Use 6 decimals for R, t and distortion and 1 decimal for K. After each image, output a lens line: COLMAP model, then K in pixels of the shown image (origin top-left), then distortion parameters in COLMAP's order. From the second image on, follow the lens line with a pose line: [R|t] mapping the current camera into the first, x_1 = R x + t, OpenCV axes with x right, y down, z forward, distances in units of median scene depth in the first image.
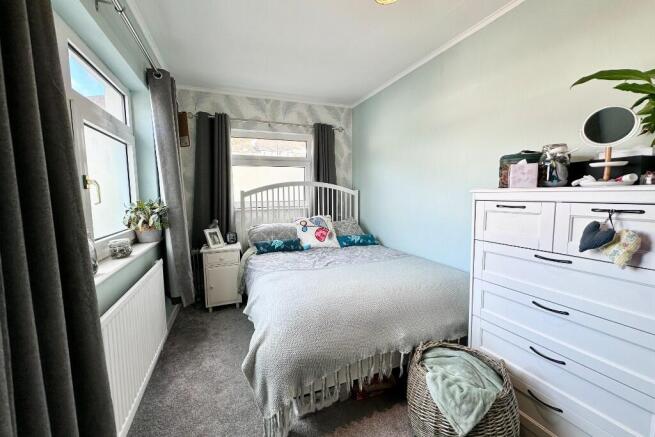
lens RADIAL K [[261.0, 0, 329.8], [0, 261.0, 216.2], [0, 0, 1]] dist [-0.009626, 0.000596]
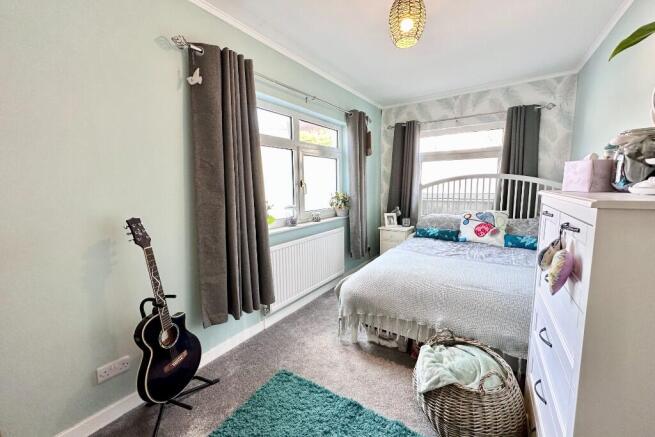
lens RADIAL K [[261.0, 0, 328.2], [0, 261.0, 217.6], [0, 0, 1]] dist [-0.009626, 0.000596]
pose [[0.563817, 0.107921, -0.818819, 0.407399], [-0.063138, 0.994157, 0.087555, -0.022093], [0.823483, 0.002334, 0.567336, -0.021261]]
